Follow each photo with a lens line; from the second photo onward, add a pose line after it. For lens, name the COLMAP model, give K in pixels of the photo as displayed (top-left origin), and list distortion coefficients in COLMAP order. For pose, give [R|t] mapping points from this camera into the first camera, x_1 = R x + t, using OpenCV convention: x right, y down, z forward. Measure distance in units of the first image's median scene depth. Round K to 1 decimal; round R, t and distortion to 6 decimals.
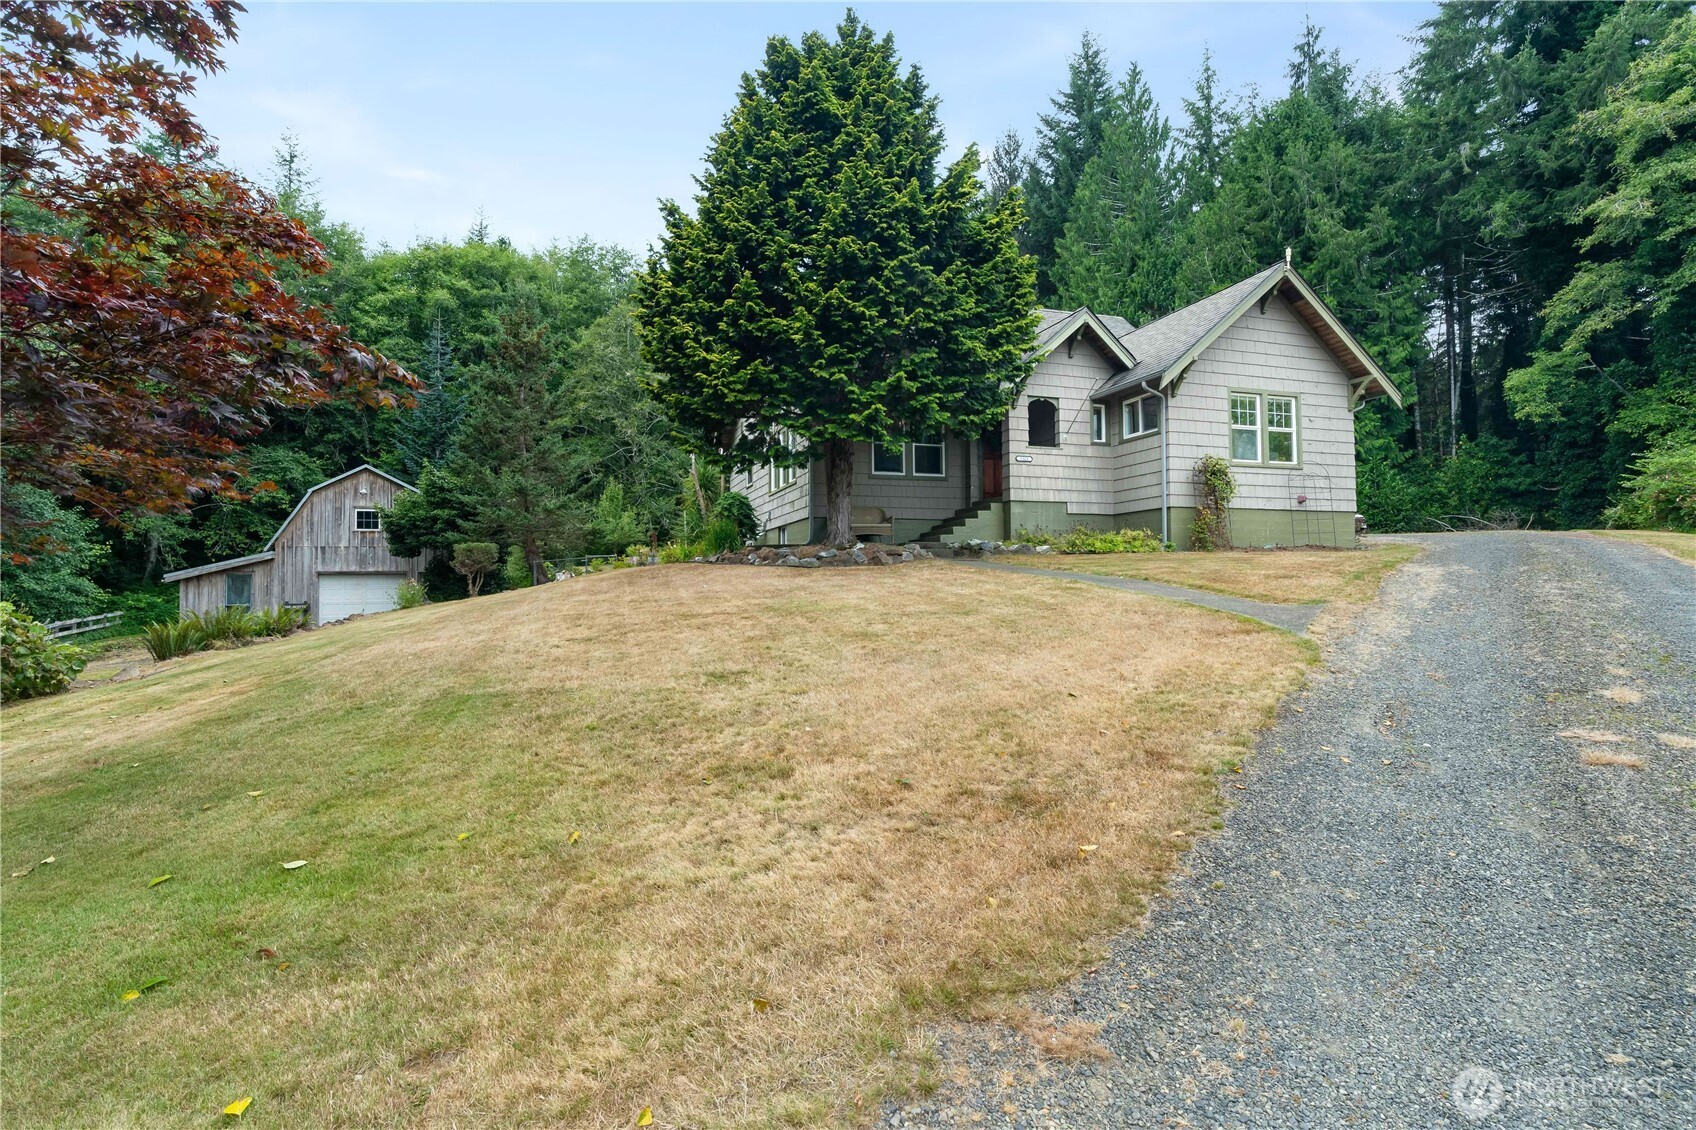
lens RADIAL K [[819.7, 0, 848.7], [0, 819.7, 552.4], [0, 0, 1]] dist [-0.000602, 0.000042]
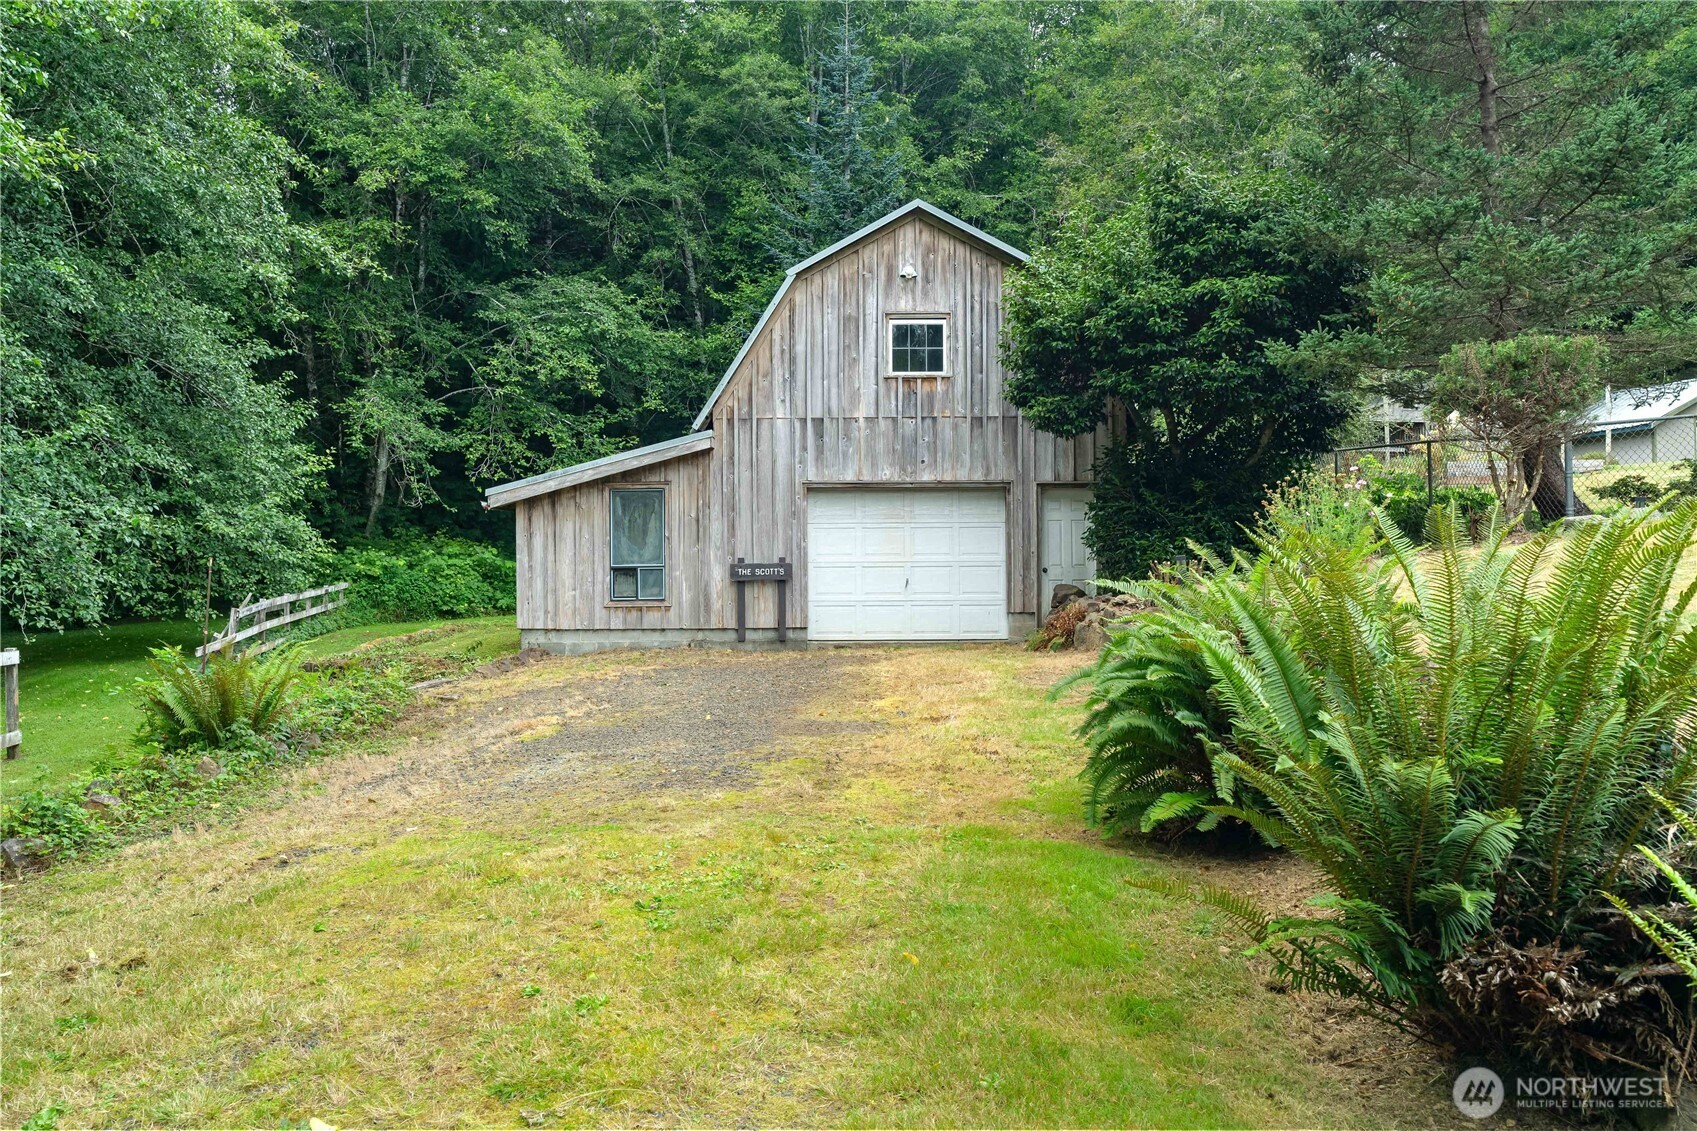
lens RADIAL K [[1318.8, 0, 848.8], [0, 1318.8, 568.5], [0, 0, 1]] dist [0.000952, 0.000745]
pose [[0.947669, 0.008034, -0.319154, -0.360798], [0.007365, 0.998867, 0.047015, 0.029551], [0.319170, -0.046905, 0.946536, 0.344282]]
